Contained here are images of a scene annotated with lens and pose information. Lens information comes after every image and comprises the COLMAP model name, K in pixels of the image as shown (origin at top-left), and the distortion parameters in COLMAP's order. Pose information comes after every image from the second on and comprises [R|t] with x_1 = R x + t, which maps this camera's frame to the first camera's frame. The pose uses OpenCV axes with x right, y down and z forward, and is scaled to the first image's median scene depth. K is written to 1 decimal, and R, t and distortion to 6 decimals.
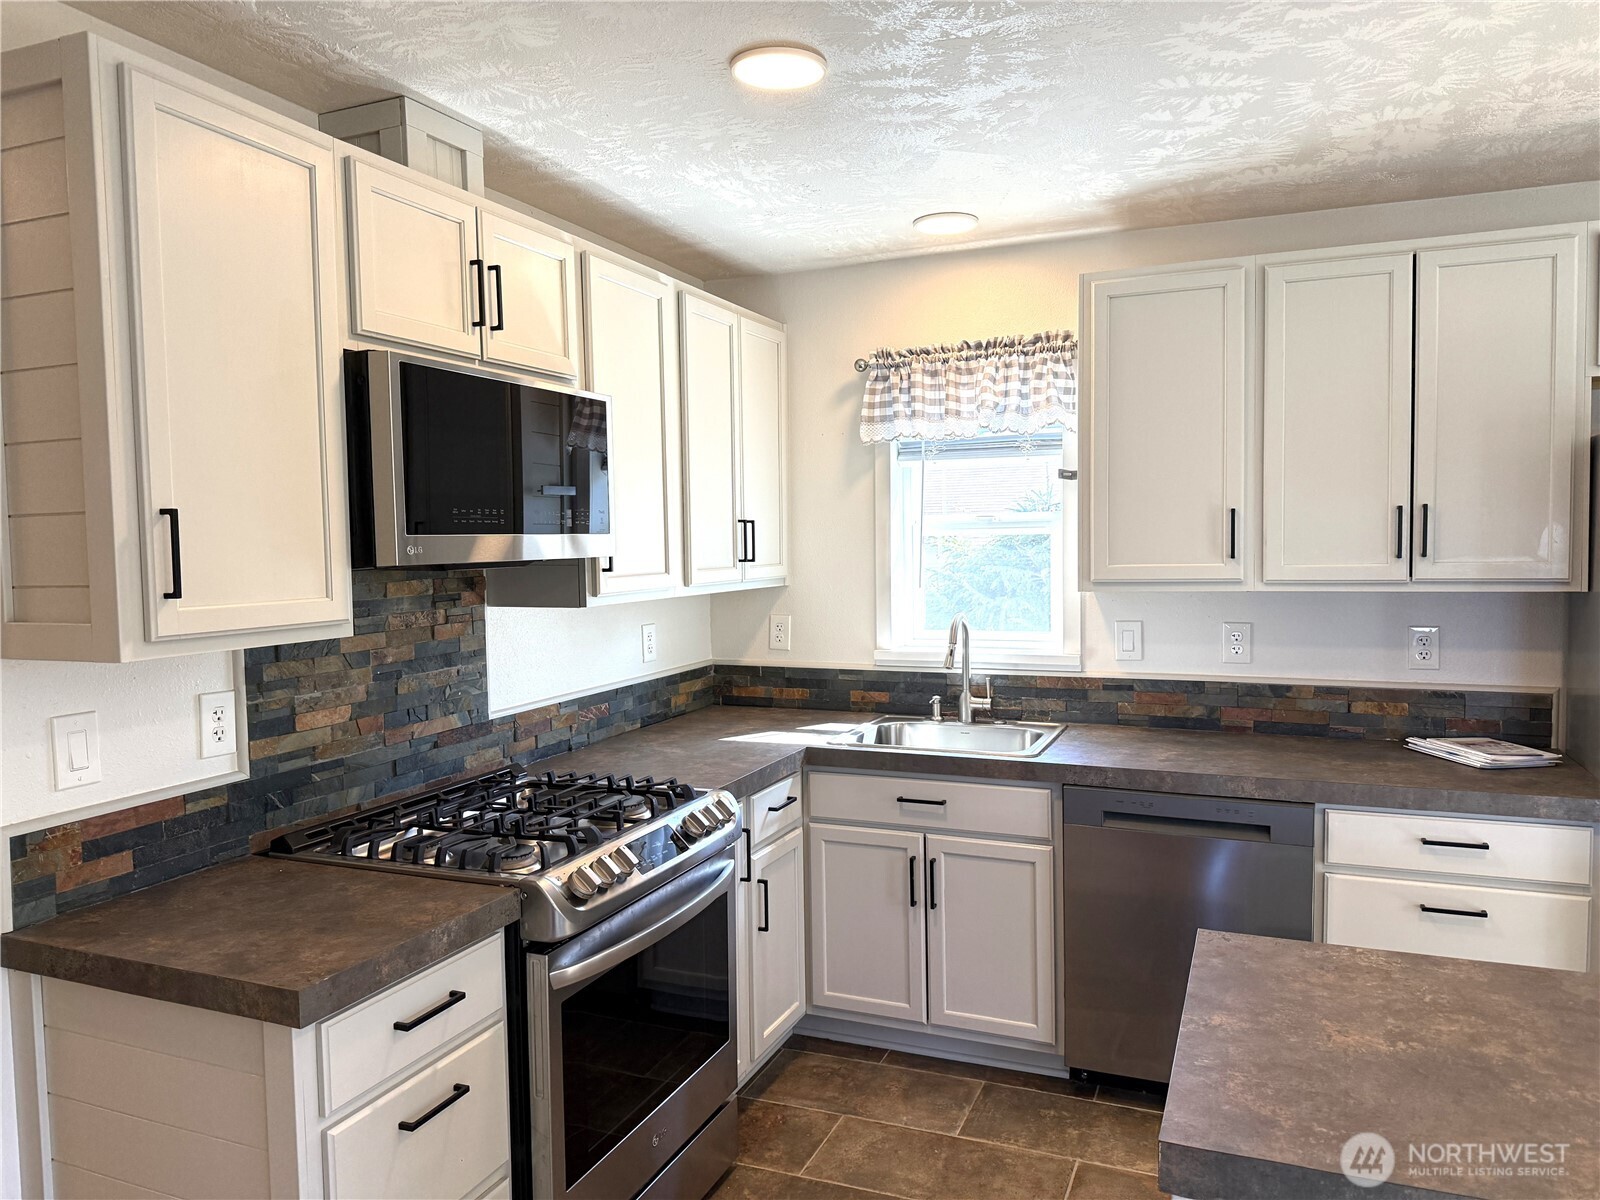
lens RADIAL K [[1120.5, 0, 798.8], [0, 1120.5, 609.4], [0, 0, 1]] dist [0.160397, -0.272490]
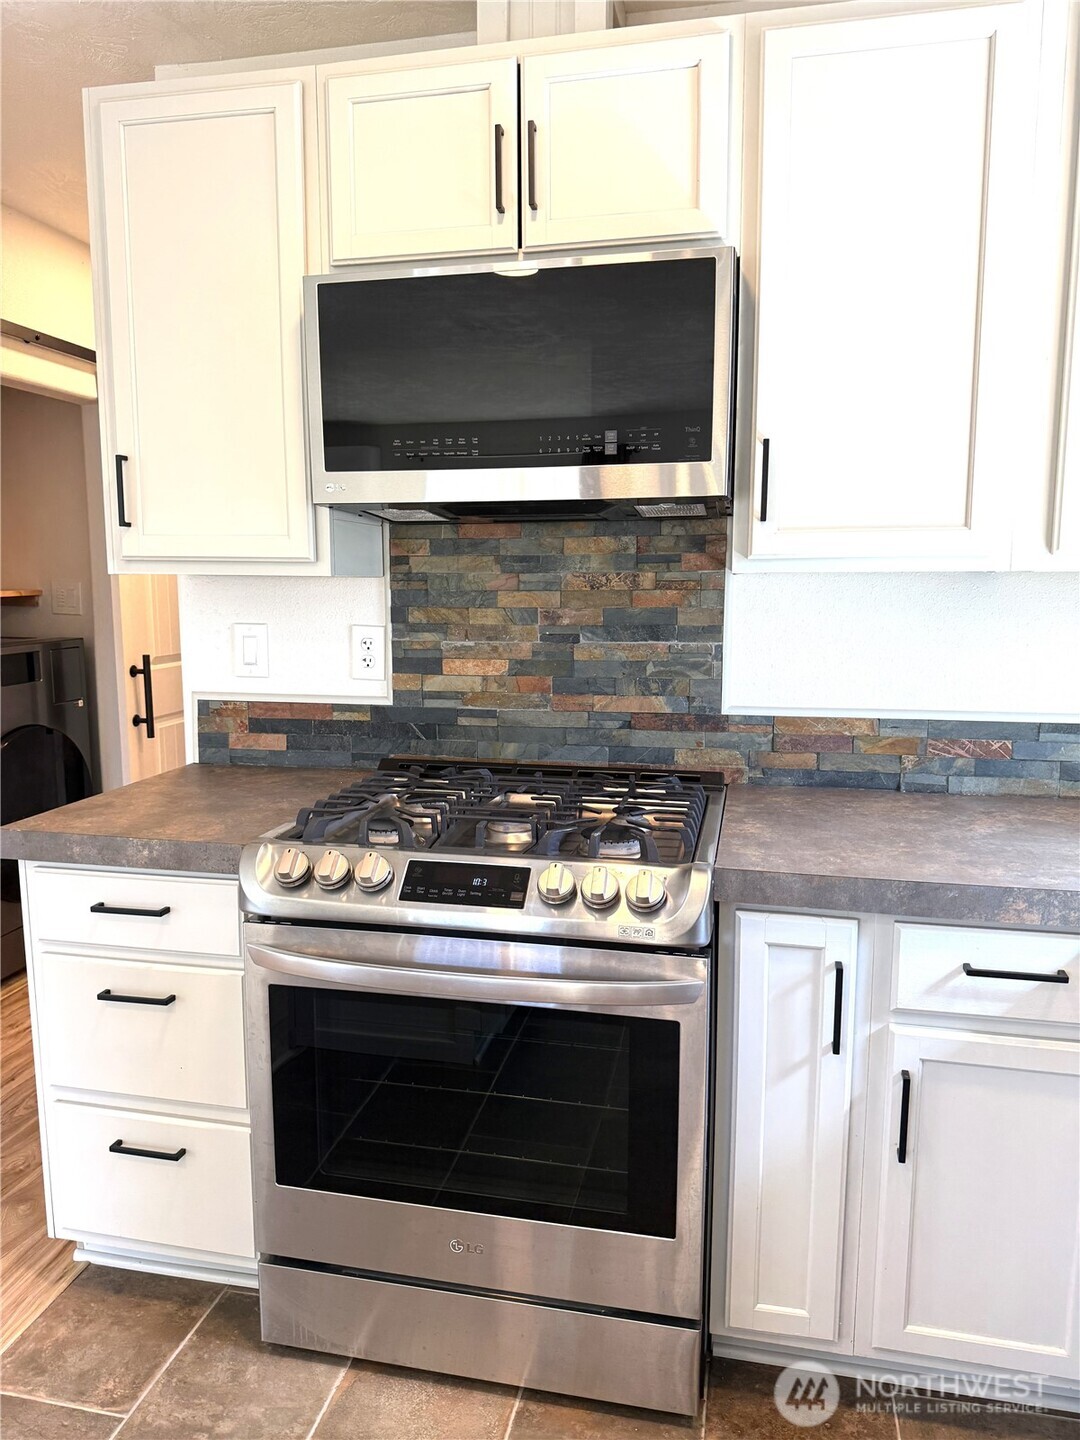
lens RADIAL K [[1008.4, 0, 538.0], [0, 1008.4, 723.7], [0, 0, 1]] dist [0.160397, -0.272490]
pose [[0.174565, 0.160144, -0.971536, 0.453871], [-0.063852, 0.986450, 0.151129, 0.002799], [0.982573, 0.035652, 0.182425, 0.812328]]
